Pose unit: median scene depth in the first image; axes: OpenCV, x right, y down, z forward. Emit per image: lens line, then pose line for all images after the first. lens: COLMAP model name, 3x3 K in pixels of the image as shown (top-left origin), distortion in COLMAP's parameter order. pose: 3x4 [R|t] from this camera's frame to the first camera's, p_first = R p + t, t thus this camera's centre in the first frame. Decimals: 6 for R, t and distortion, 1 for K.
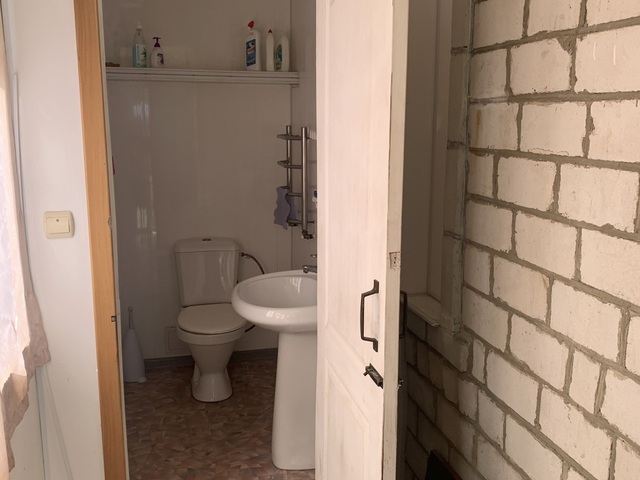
lens RADIAL K [[646.7, 0, 319.9], [0, 646.7, 237.7], [0, 0, 1]] dist [0.100181, 0.000000]
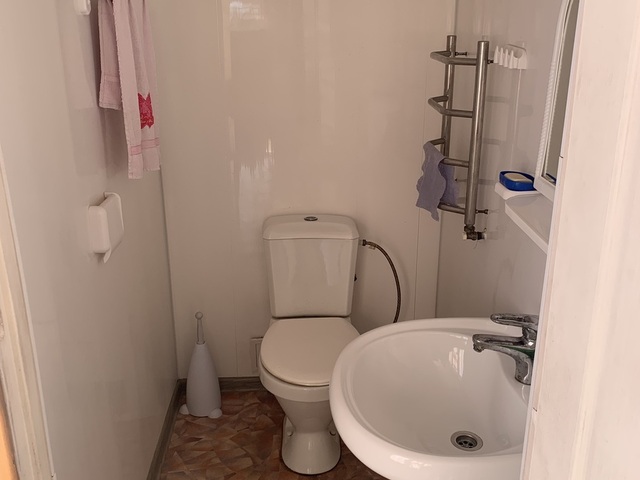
lens RADIAL K [[646.7, 0, 321.7], [0, 646.7, 240.9], [0, 0, 1]] dist [0.100181, 0.000000]
pose [[0.978800, 0.062214, -0.195141, -0.036606], [-0.032334, 0.987740, 0.152722, -0.077871], [0.202250, -0.143174, 0.968812, 0.382807]]
